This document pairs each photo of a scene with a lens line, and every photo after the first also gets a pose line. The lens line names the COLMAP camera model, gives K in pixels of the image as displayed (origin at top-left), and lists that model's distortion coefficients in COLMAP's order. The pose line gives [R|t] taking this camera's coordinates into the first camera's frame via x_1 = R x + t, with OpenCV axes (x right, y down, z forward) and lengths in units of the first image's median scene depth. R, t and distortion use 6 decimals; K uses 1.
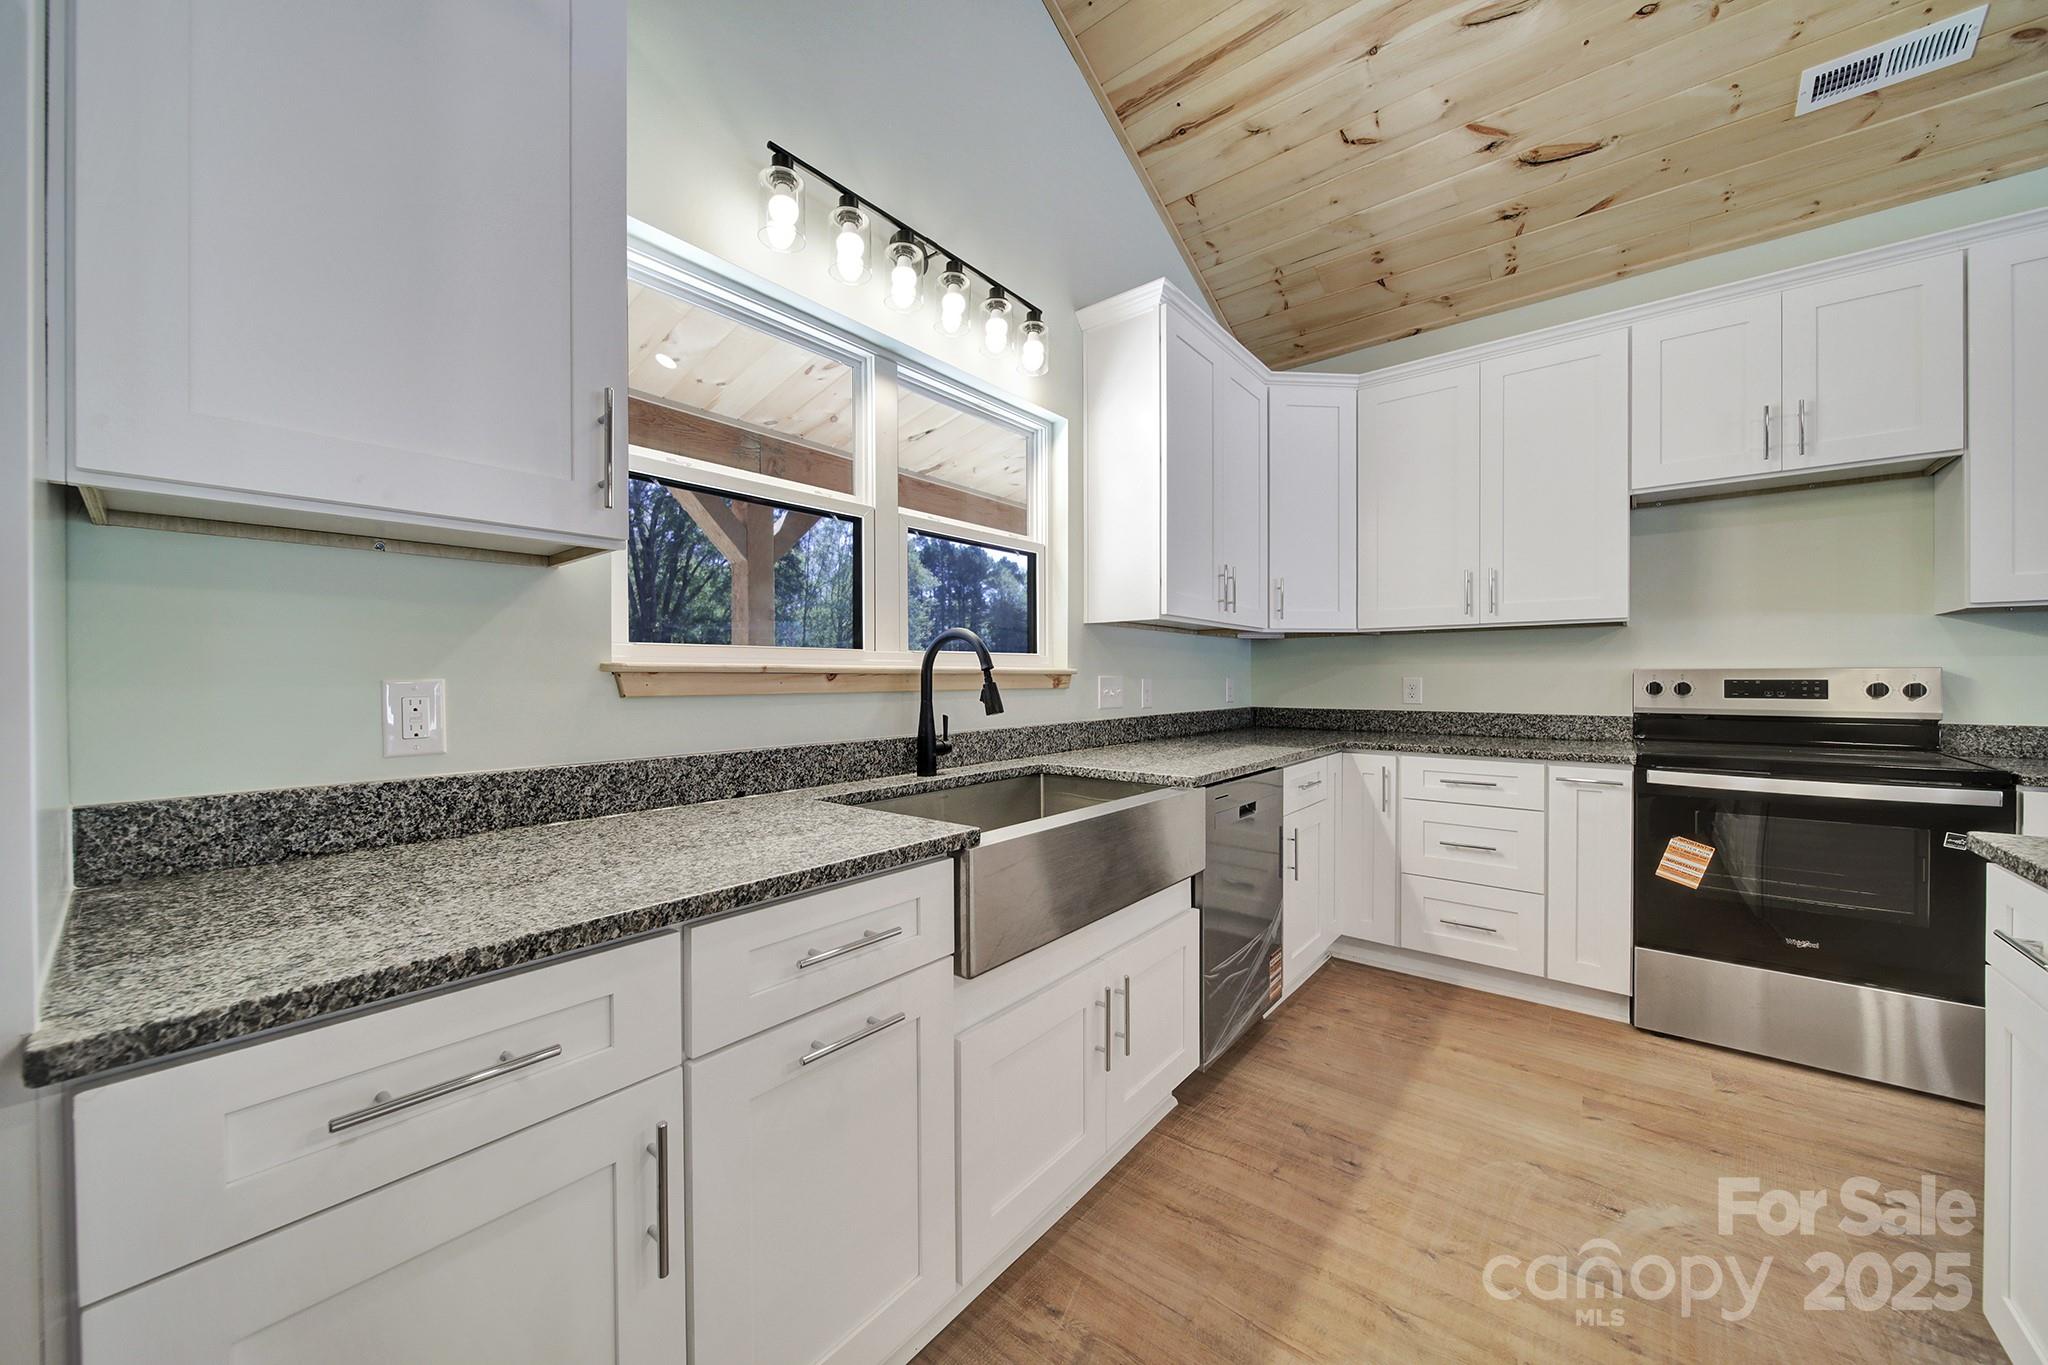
lens RADIAL K [[739.4, 0, 1048.9], [0, 739.4, 681.6], [0, 0, 1]] dist [-0.000821, -0.000011]
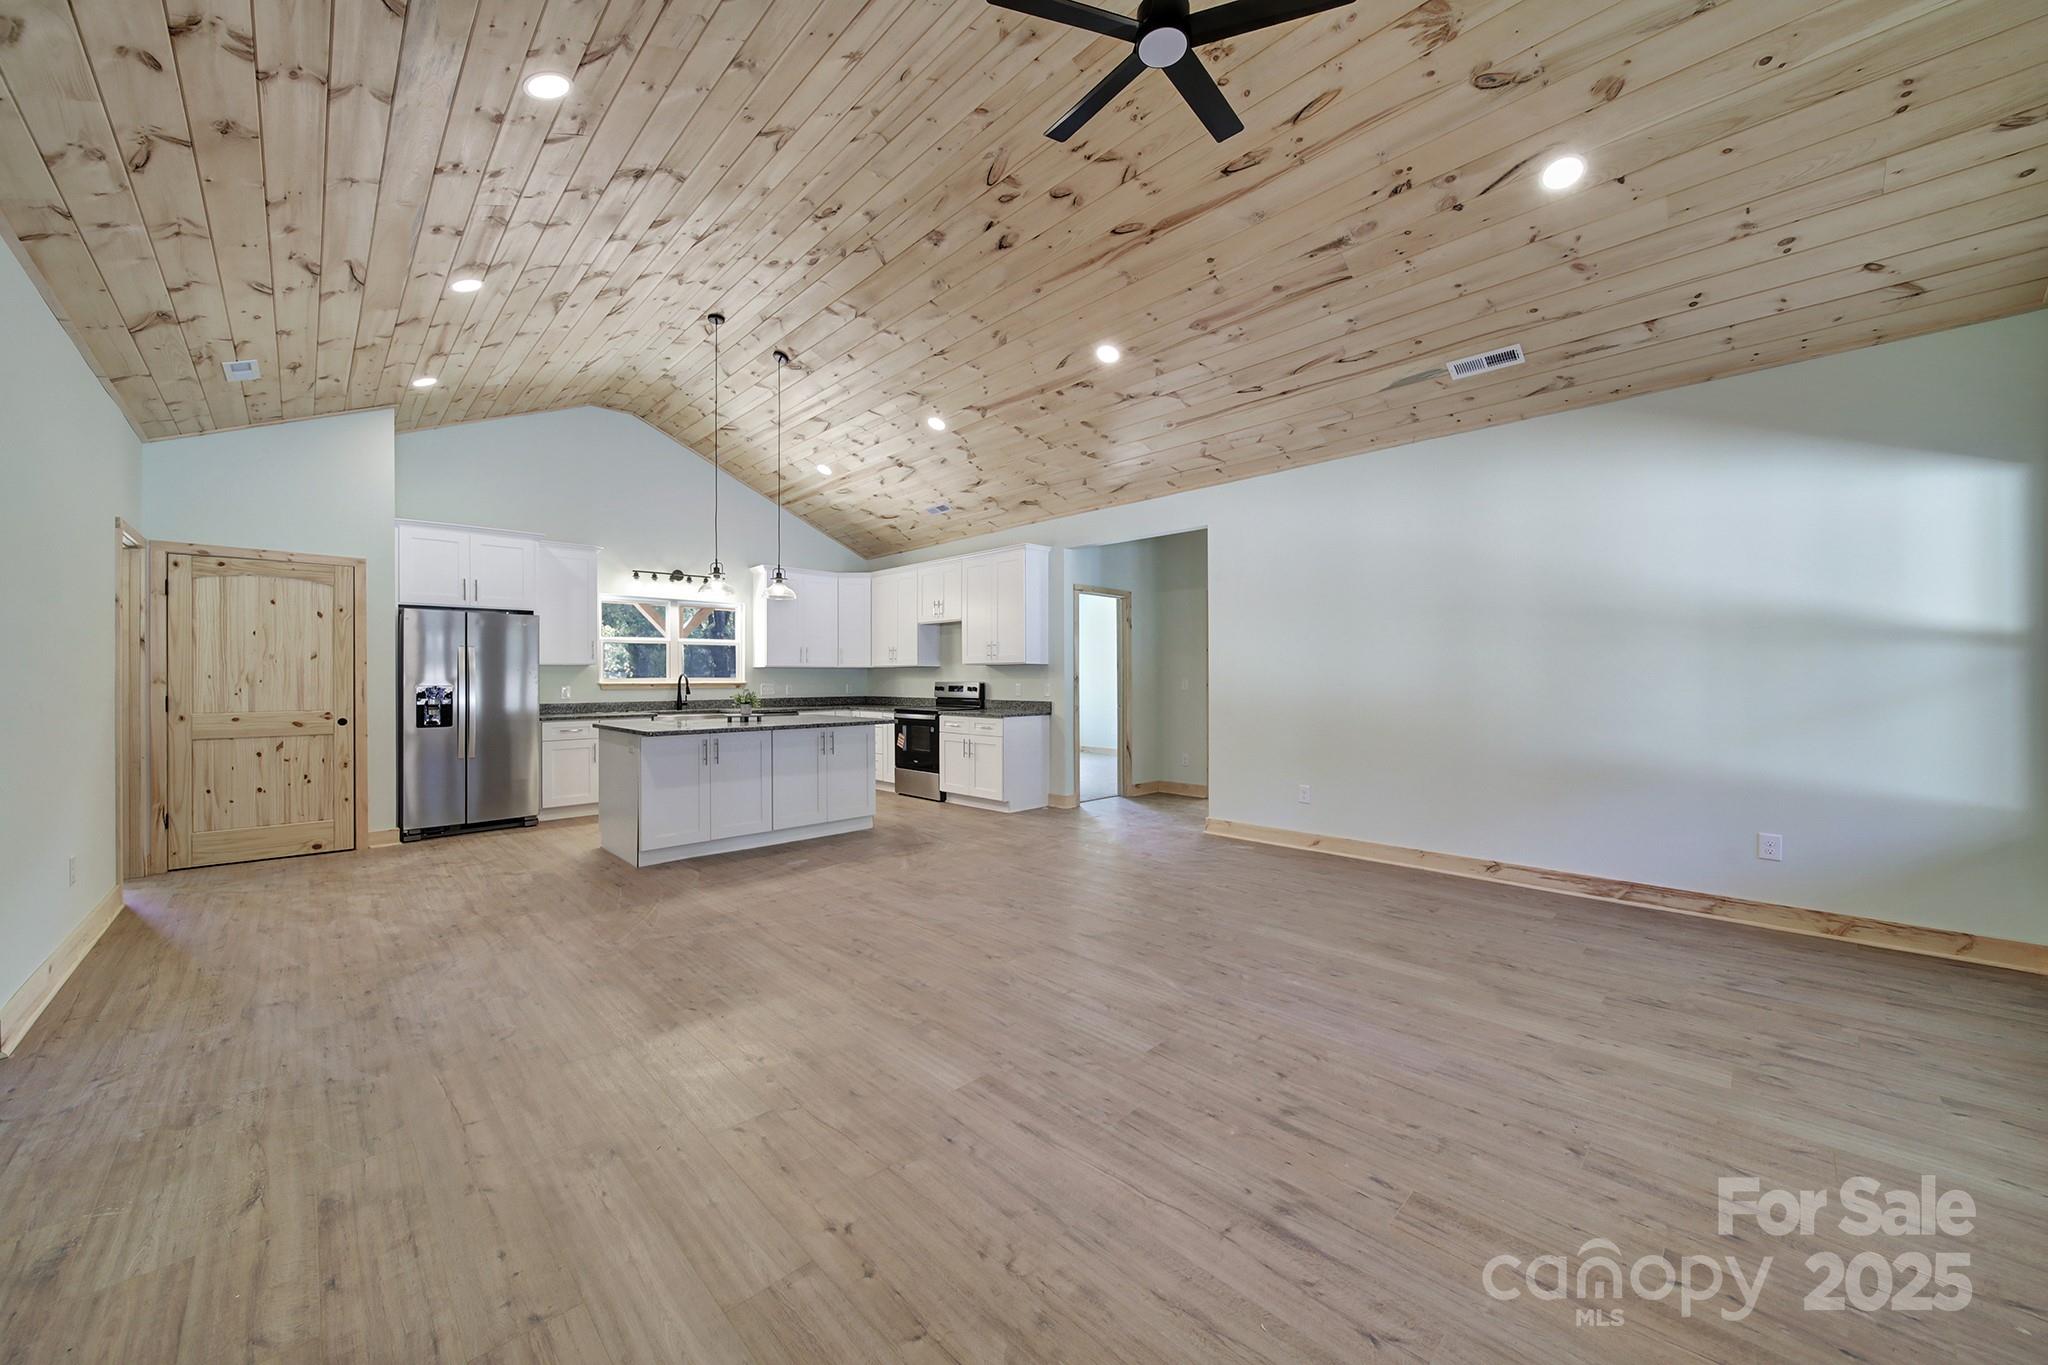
lens RADIAL K [[723.0, 0, 995.5], [0, 723.0, 668.9], [0, 0, 1]] dist [-0.005136, -0.000017]
pose [[0.988657, -0.002759, -0.150169, 1.612896], [0.000125, 0.999846, -0.017546, -0.019661], [0.150194, 0.017328, 0.988505, -1.966970]]
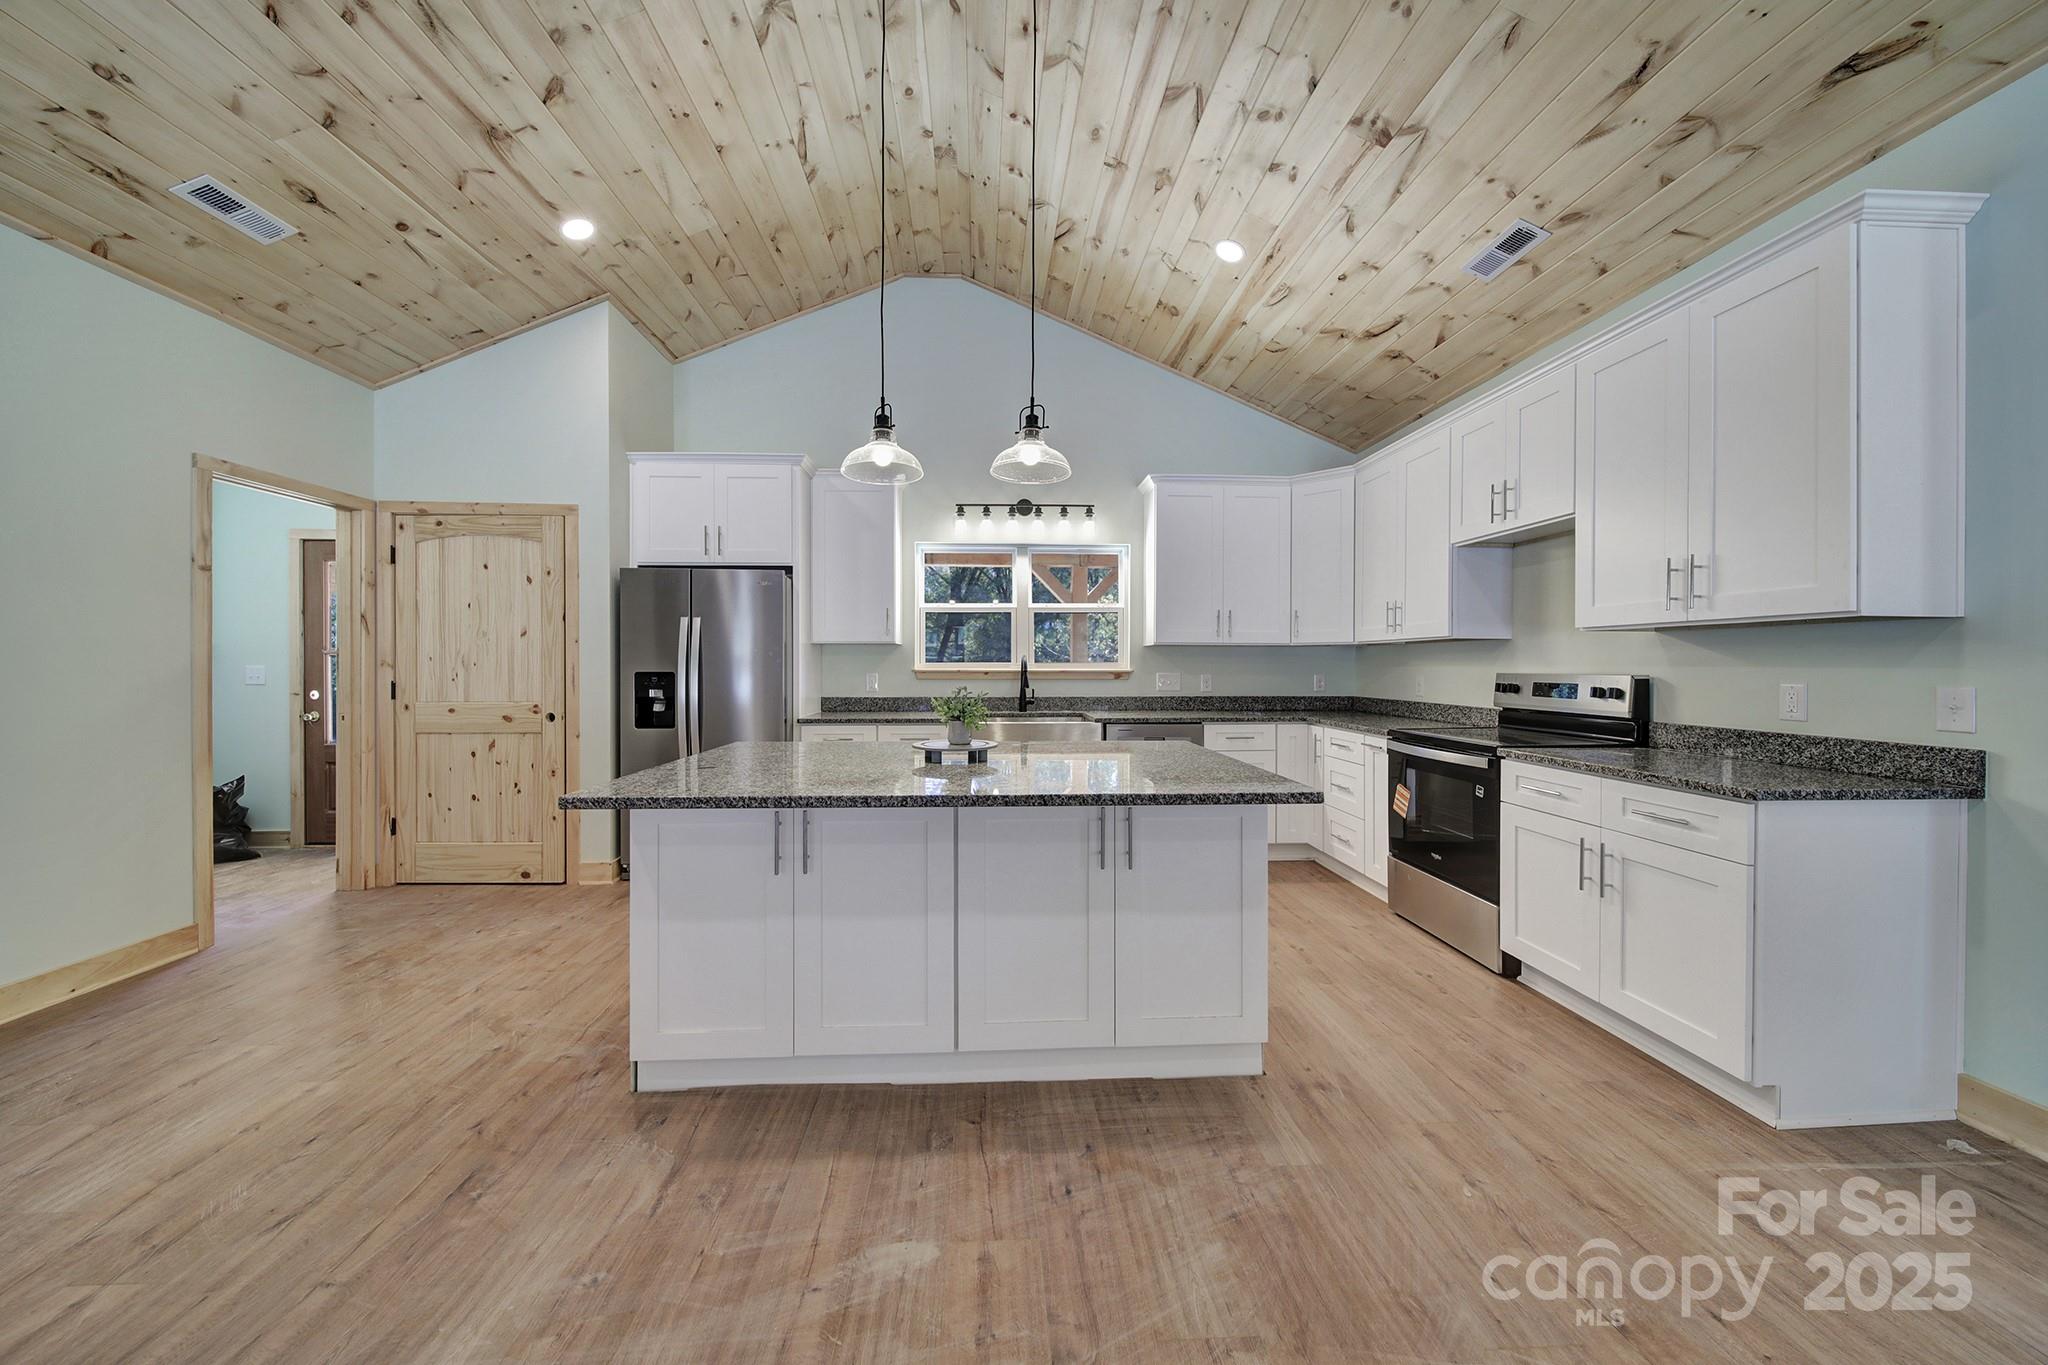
lens RADIAL K [[723.0, 0, 995.5], [0, 723.0, 668.9], [0, 0, 1]] dist [-0.005136, -0.000017]
pose [[0.647656, 0.007364, -0.761897, 1.319343], [-0.007197, 0.999968, 0.003547, -0.024423], [0.761899, 0.003186, 0.647688, -0.550000]]
